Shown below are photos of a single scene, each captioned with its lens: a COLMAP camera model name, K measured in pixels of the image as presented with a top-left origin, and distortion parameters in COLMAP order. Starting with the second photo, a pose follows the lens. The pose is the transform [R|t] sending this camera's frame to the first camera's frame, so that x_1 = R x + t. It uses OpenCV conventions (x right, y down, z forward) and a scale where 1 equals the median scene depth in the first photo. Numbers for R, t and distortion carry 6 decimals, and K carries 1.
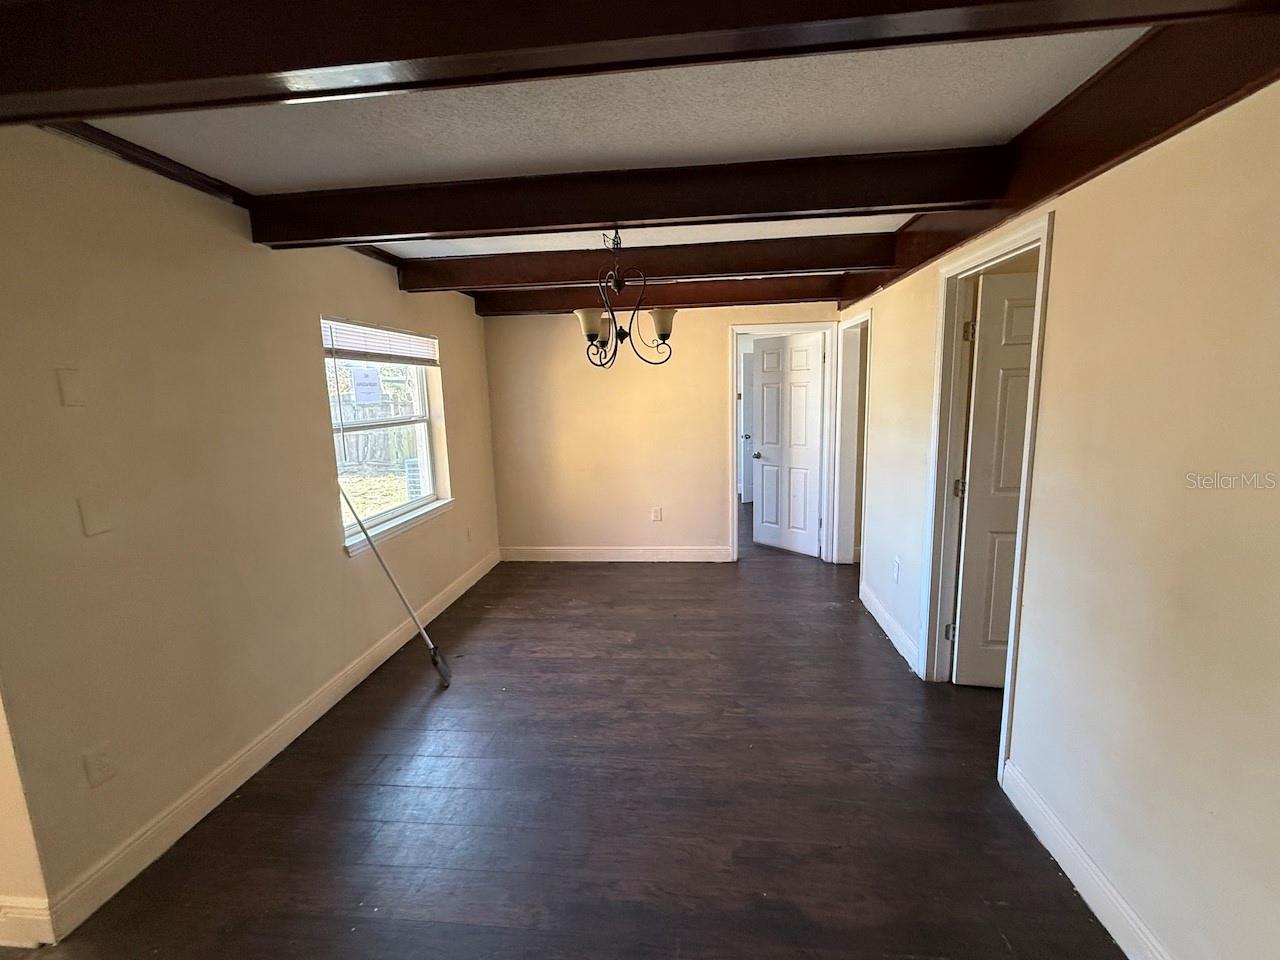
lens RADIAL K [[575.3, 0, 639.8], [0, 575.3, 482.8], [0, 0, 1]] dist [0.001706, 0.000213]
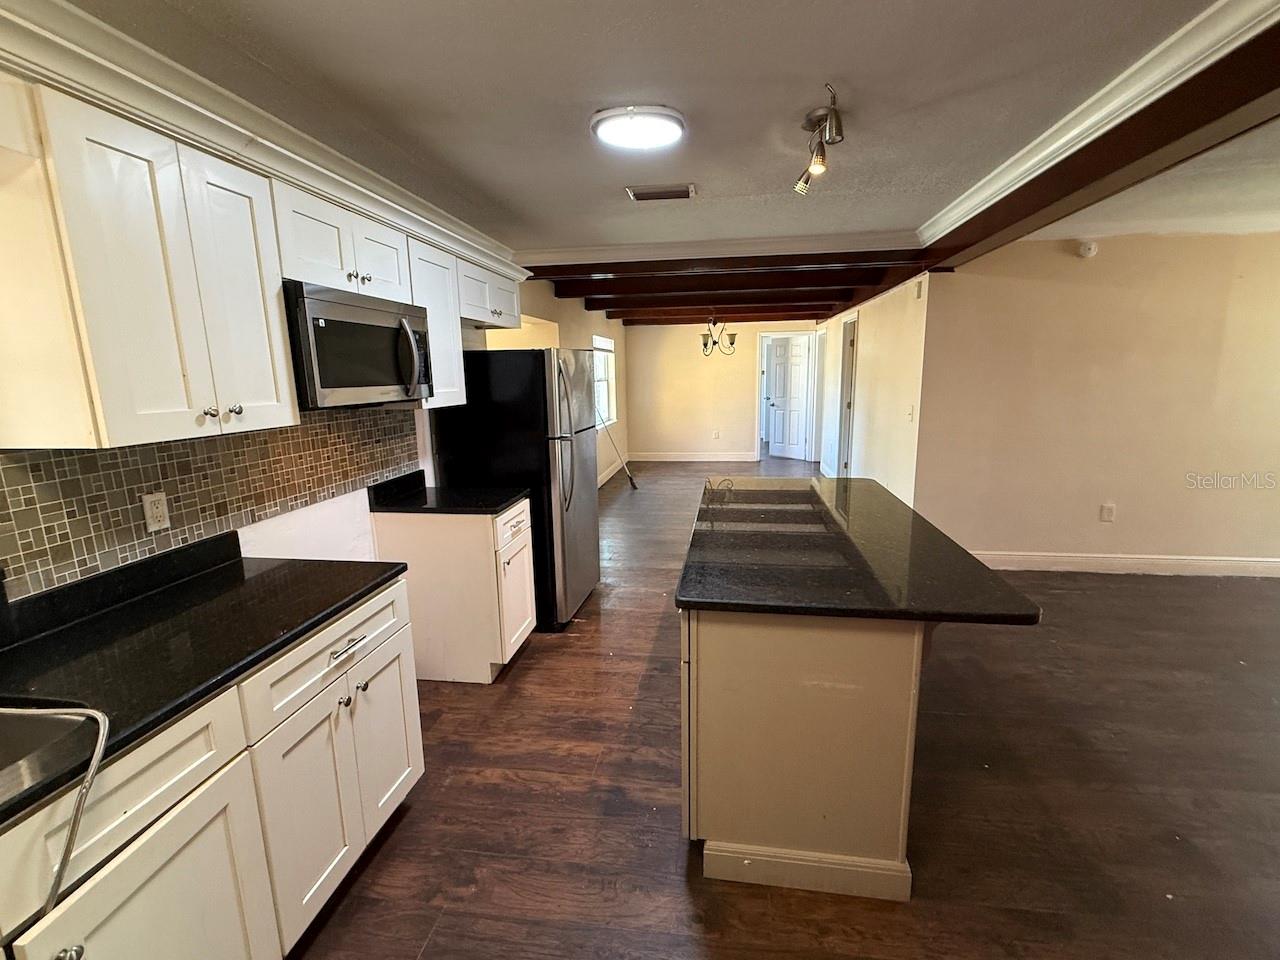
lens RADIAL K [[575.3, 0, 648.0], [0, 575.3, 480.3], [0, 0, 1]] dist [0.001706, 0.000213]
pose [[0.999579, 0.014194, -0.025298, -0.134309], [-0.013515, 0.999549, 0.026819, 0.148425], [0.025667, -0.026466, 0.999320, -0.814051]]
